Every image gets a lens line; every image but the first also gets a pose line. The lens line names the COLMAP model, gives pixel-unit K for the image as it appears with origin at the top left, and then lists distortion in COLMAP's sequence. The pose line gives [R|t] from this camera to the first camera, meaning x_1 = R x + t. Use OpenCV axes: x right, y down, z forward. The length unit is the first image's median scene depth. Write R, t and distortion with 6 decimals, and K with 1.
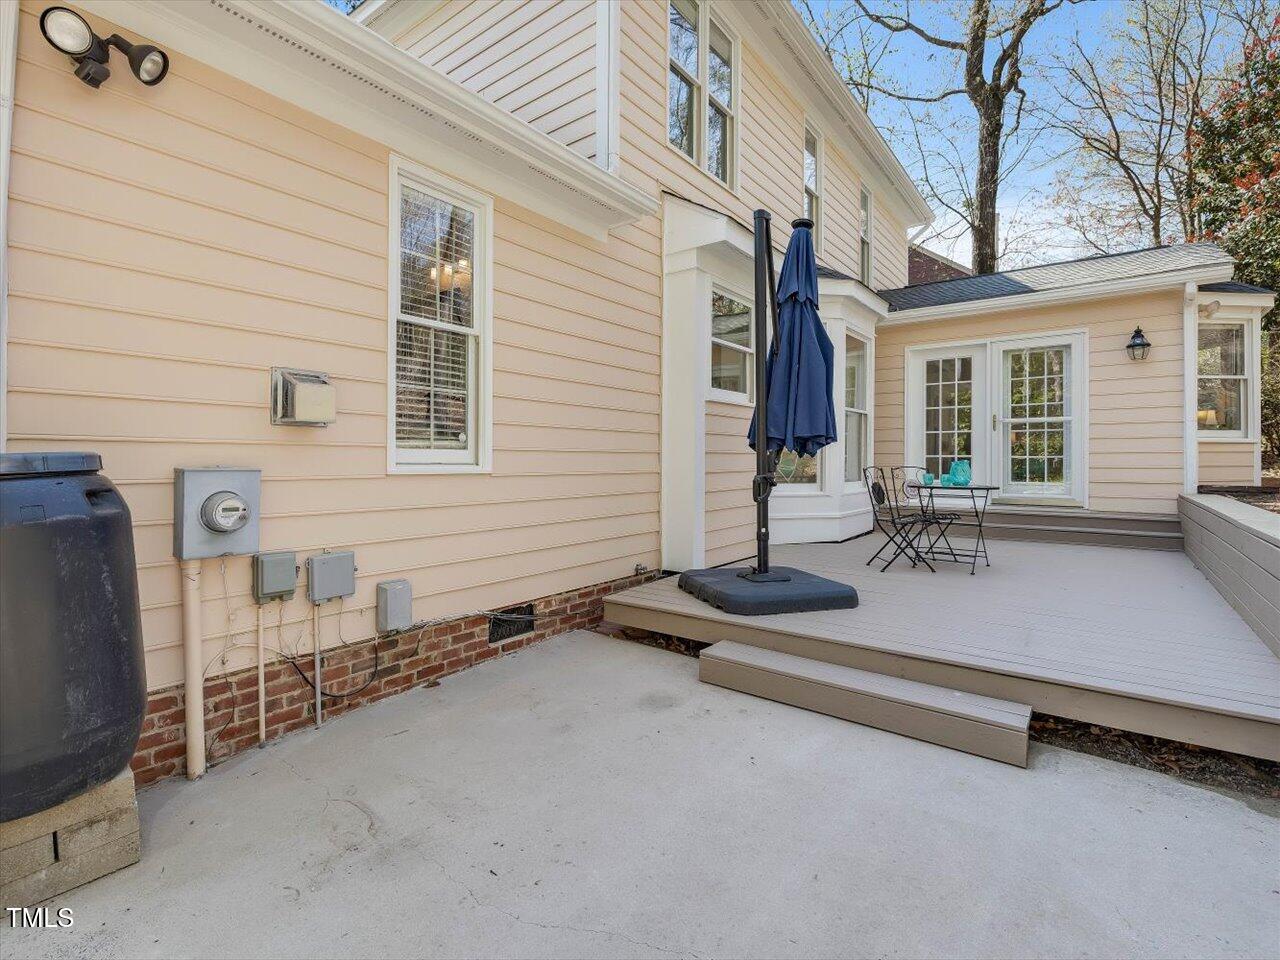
lens RADIAL K [[615.7, 0, 618.3], [0, 615.7, 458.4], [0, 0, 1]] dist [-0.002995, 0.002891]
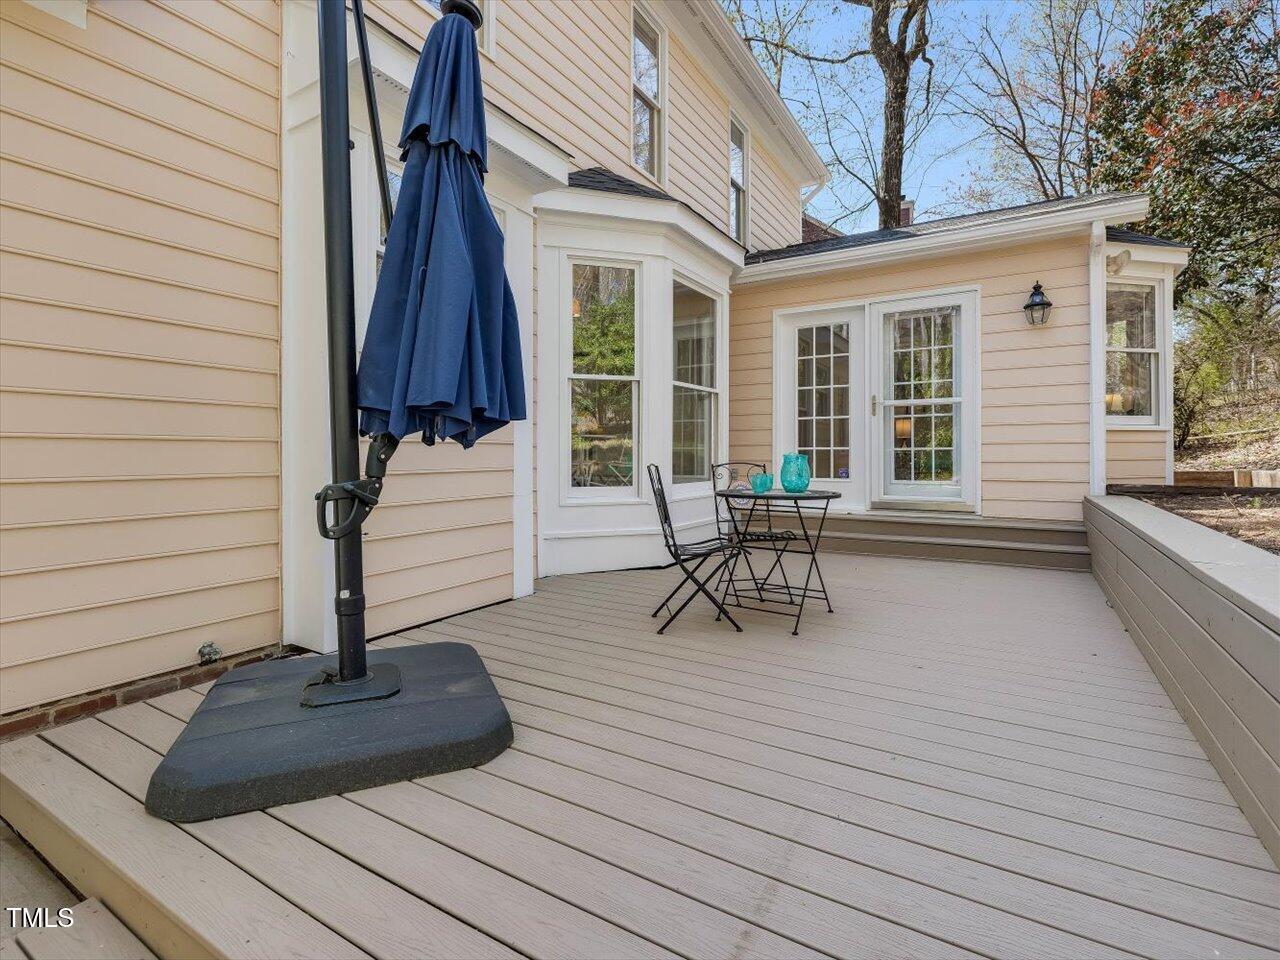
lens RADIAL K [[615.7, 0, 653.2], [0, 615.7, 454.9], [0, 0, 1]] dist [-0.002995, 0.002891]
pose [[0.990776, -0.003024, 0.135479, 0.288228], [0.002617, 0.999992, 0.003185, 0.002164], [-0.135488, -0.002801, 0.990775, 0.329544]]
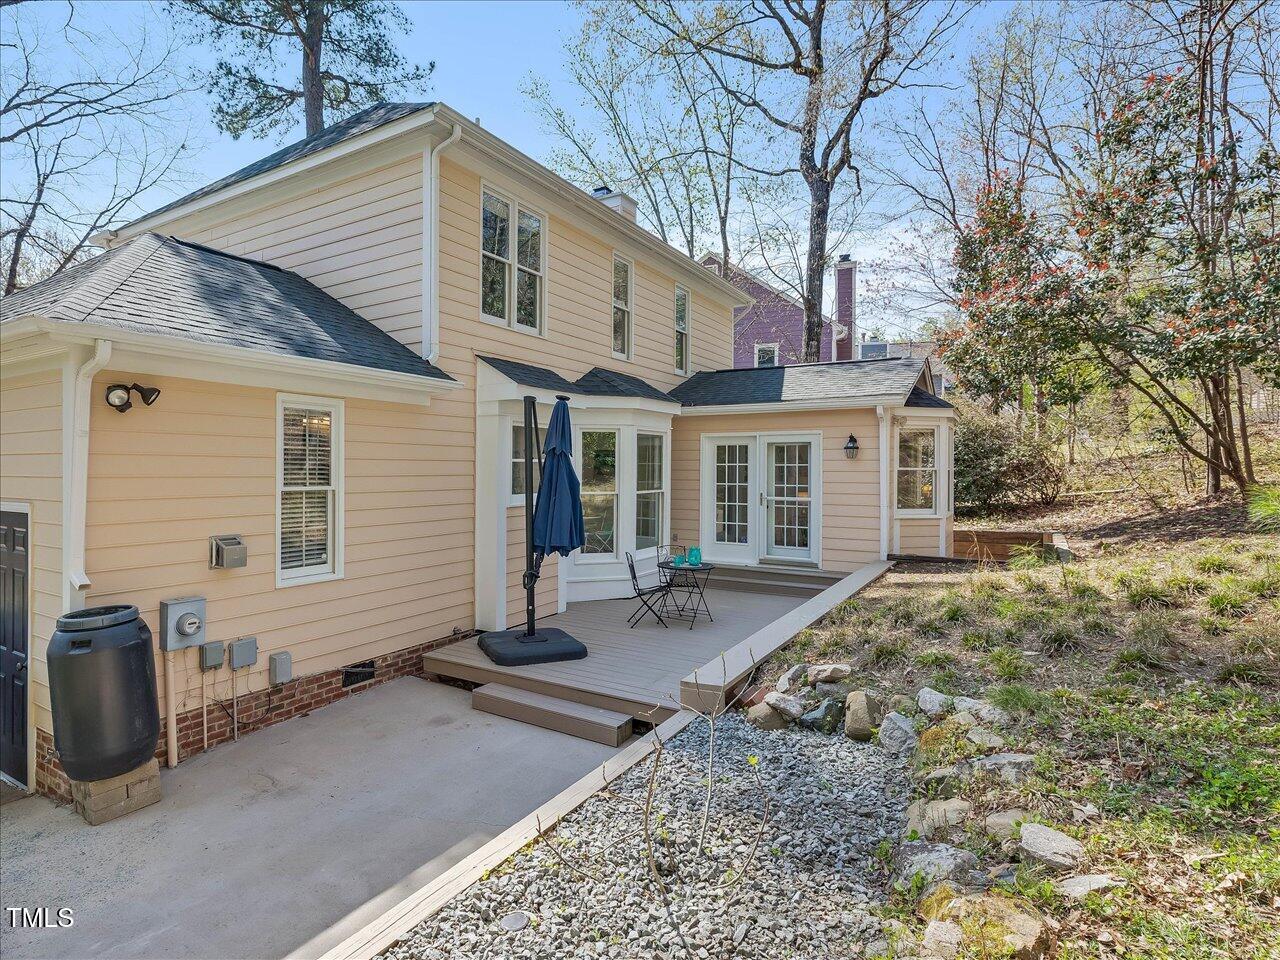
lens RADIAL K [[678.2, 0, 575.3], [0, 678.2, 472.9], [0, 0, 1]] dist [0.003209, 0.000217]
pose [[0.996378, -0.000580, 0.085029, 0.141971], [0.000012, 0.999978, 0.006672, -0.156140], [-0.085031, -0.006646, 0.996356, -0.462475]]
